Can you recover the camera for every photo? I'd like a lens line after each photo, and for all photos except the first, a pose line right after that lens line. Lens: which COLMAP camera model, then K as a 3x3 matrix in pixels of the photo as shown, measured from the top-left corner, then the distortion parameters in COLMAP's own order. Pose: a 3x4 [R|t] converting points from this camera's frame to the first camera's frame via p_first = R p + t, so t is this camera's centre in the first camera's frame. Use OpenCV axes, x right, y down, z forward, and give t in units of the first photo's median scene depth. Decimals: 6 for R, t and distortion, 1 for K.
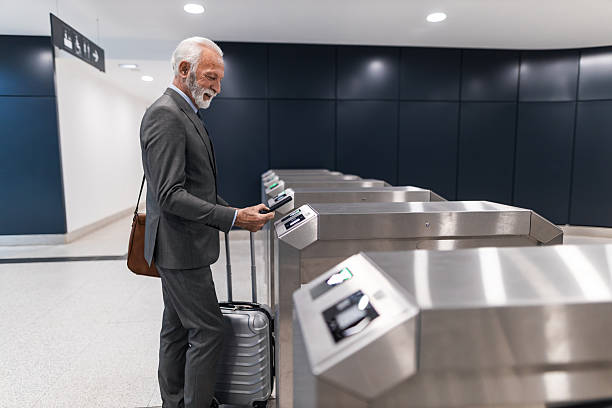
lens RADIAL K [[413.8, 0, 317.0], [0, 413.8, 203.3], [0, 0, 1]] dist [0.003634, 0.002203]
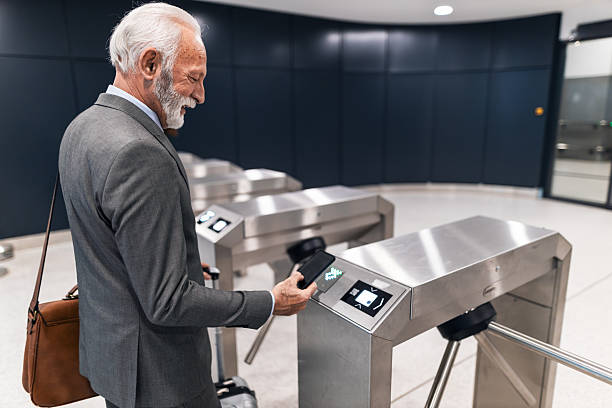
lens RADIAL K [[413.8, 0, 317.0], [0, 413.8, 203.3], [0, 0, 1]] dist [0.003634, 0.002203]
pose [[0.881518, -0.116289, 0.457605, -0.382200], [0.069747, 0.990634, 0.117387, -0.180650], [-0.466970, -0.071563, 0.881373, 0.377627]]
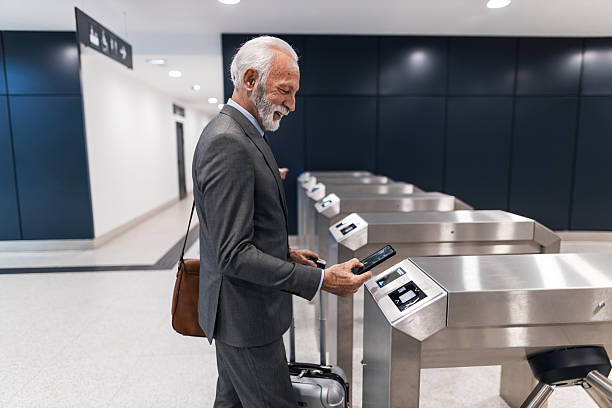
lens RADIAL K [[413.8, 0, 317.0], [0, 413.8, 203.3], [0, 0, 1]] dist [0.003634, 0.002203]
pose [[0.998840, 0.003517, -0.048032, -0.157106], [-0.002373, 0.999713, 0.023846, -0.116193], [0.048102, -0.023705, 0.998561, 0.248917]]
